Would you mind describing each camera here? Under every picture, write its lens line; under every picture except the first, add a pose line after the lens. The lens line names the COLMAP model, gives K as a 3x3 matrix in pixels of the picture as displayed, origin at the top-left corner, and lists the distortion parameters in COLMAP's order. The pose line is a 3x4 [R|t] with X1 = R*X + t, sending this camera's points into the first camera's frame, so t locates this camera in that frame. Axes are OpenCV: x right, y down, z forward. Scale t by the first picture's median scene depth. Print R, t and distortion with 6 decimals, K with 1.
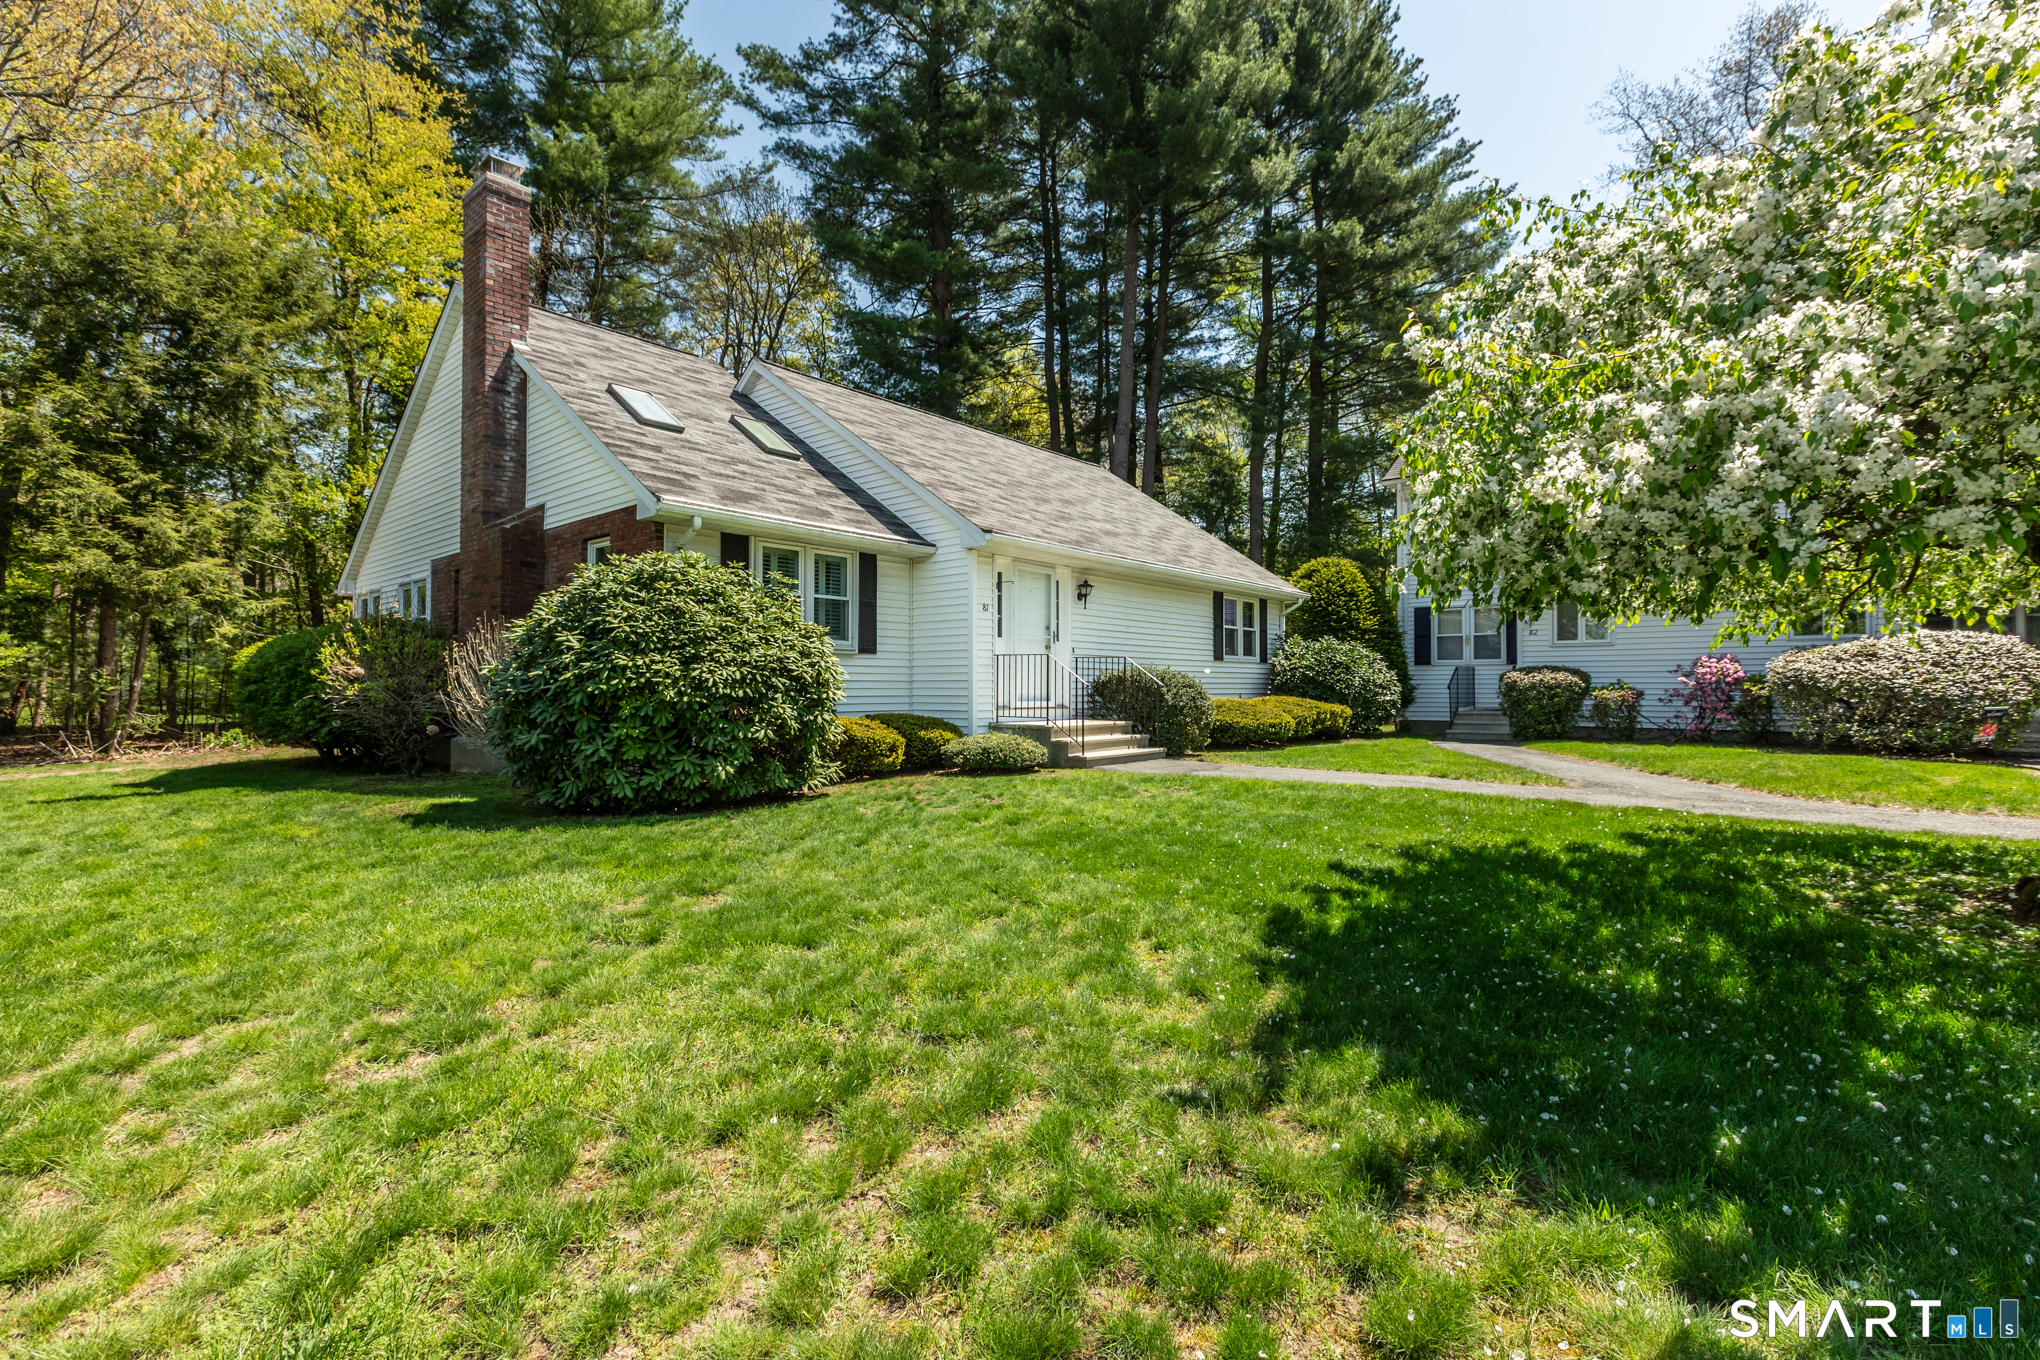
lens RADIAL K [[915.8, 0, 1019.4], [0, 915.8, 674.2], [0, 0, 1]] dist [0.002025, 0.000067]
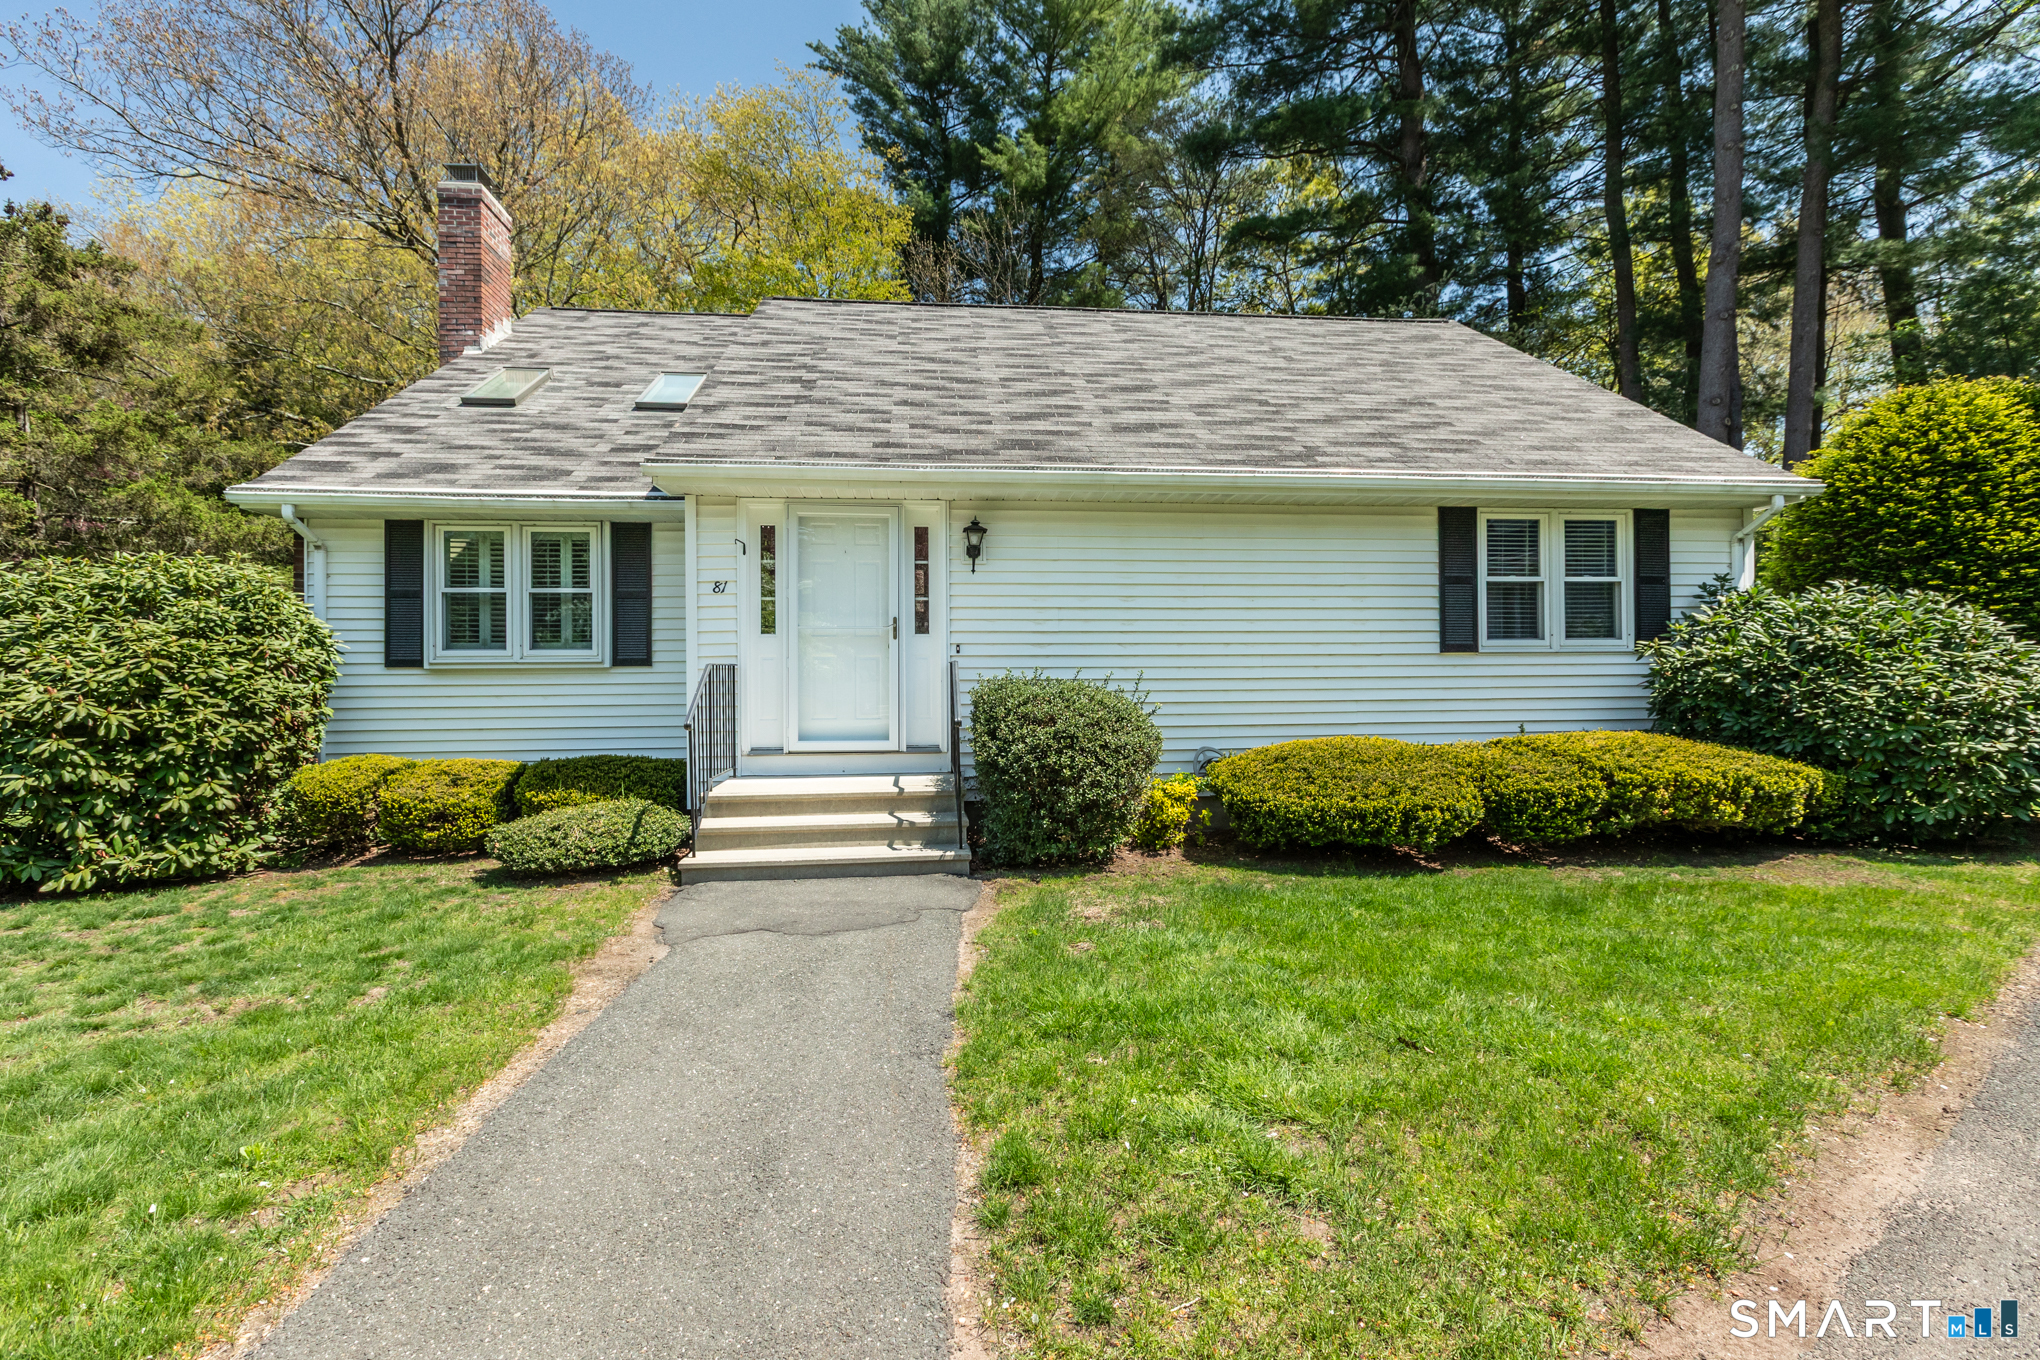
lens RADIAL K [[915.8, 0, 1019.4], [0, 915.8, 674.2], [0, 0, 1]] dist [0.002025, 0.000067]
pose [[0.708119, -0.014207, -0.705950, 0.519470], [0.018274, 0.999831, -0.001792, -0.009847], [0.705857, -0.011631, 0.708259, 0.689484]]
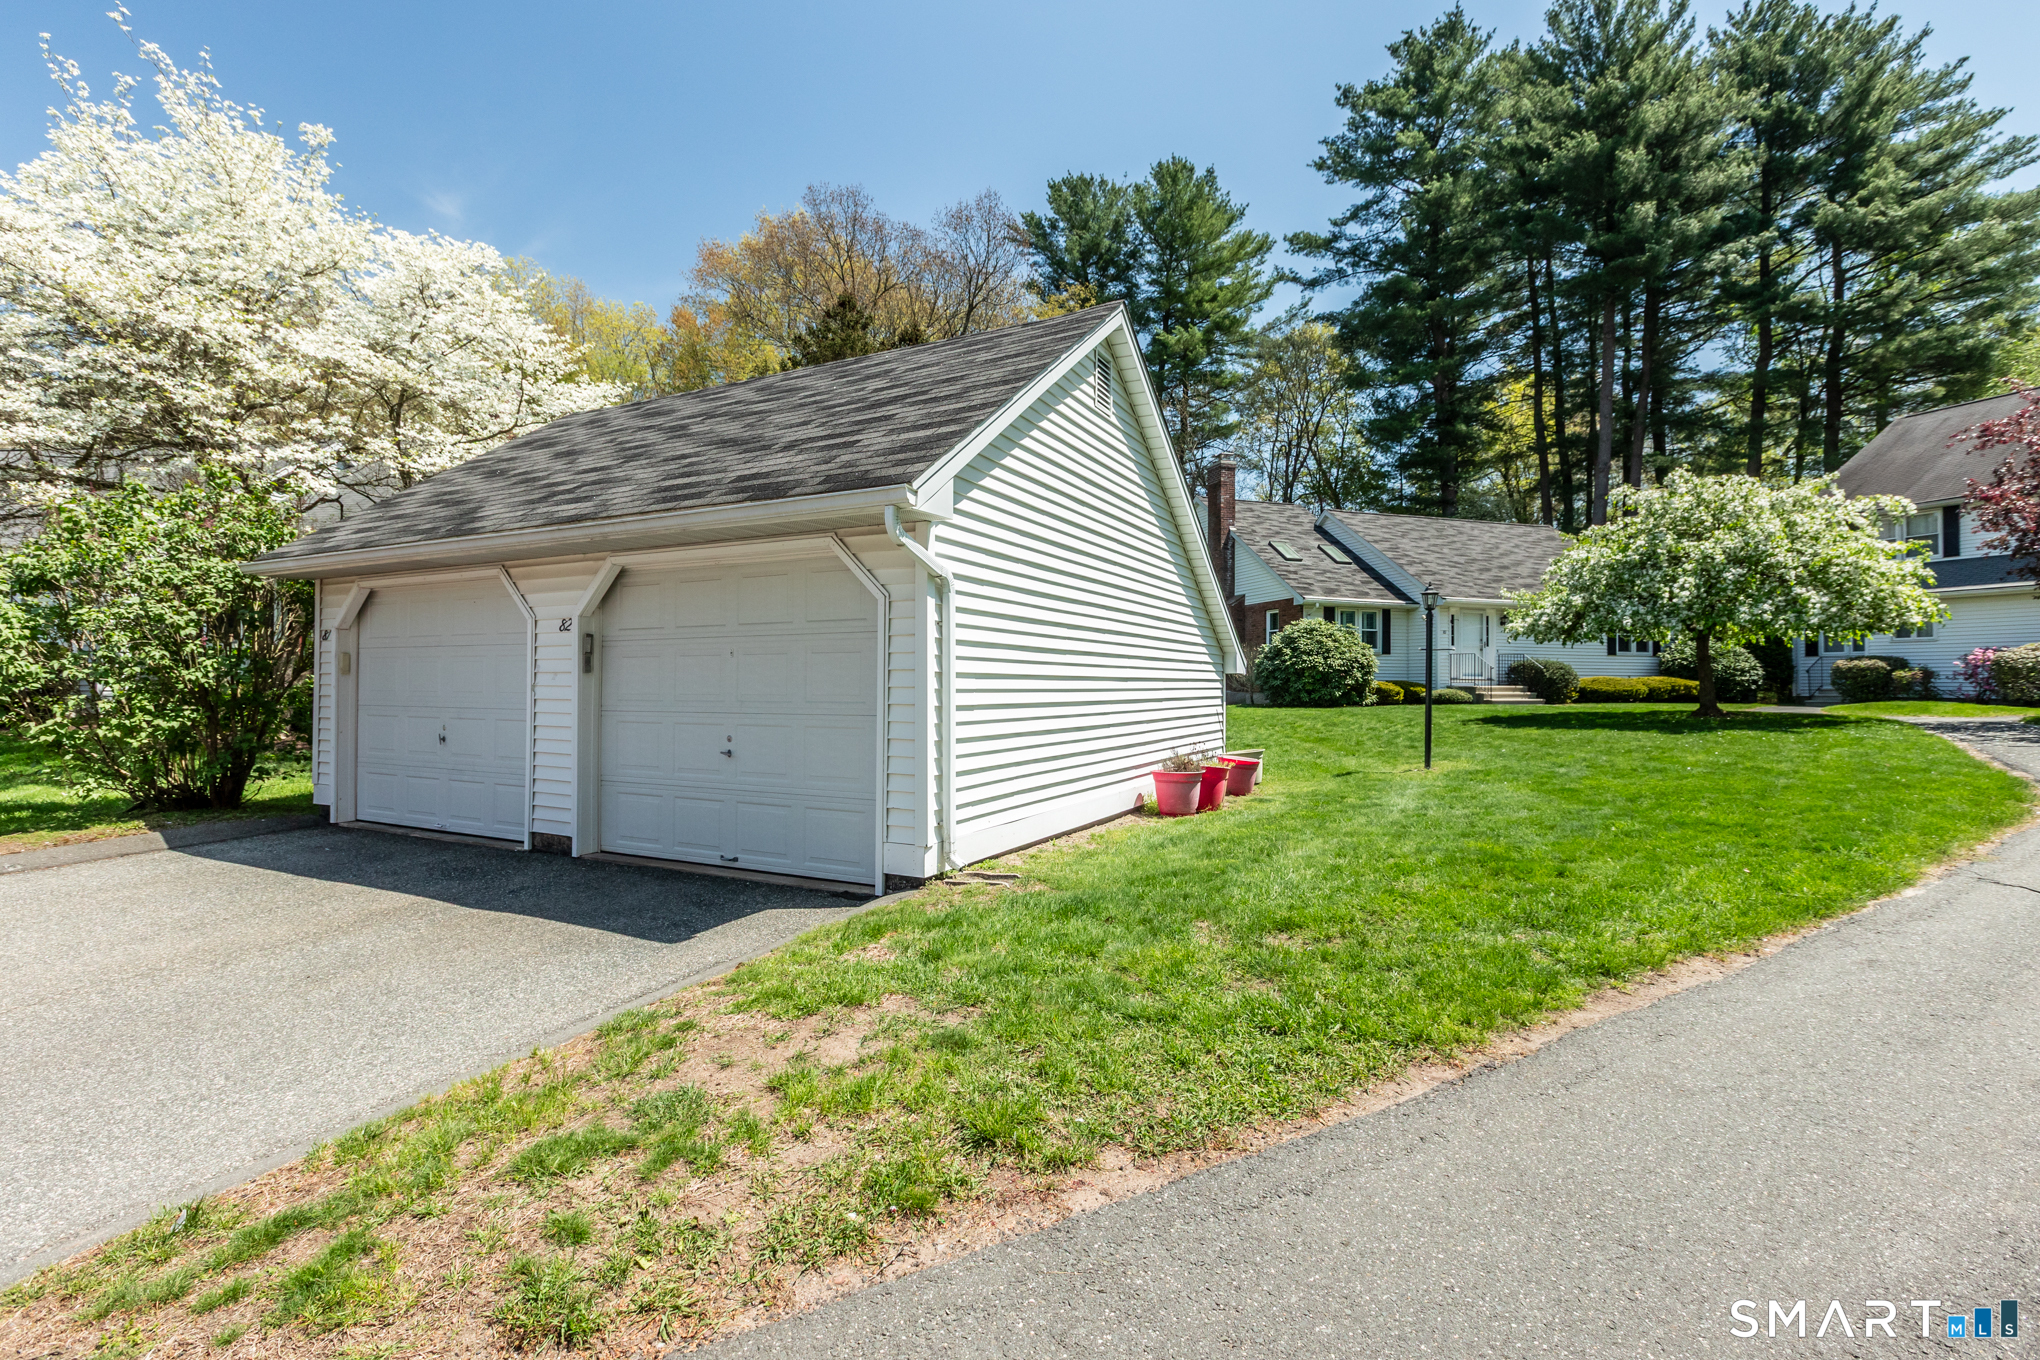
lens RADIAL K [[915.8, 0, 1019.4], [0, 915.8, 674.2], [0, 0, 1]] dist [0.002025, 0.000067]
pose [[0.858214, -0.001791, -0.513290, 0.205381], [0.001842, 0.999998, -0.000410, 0.023941], [0.513289, -0.000594, 0.858215, -1.330894]]
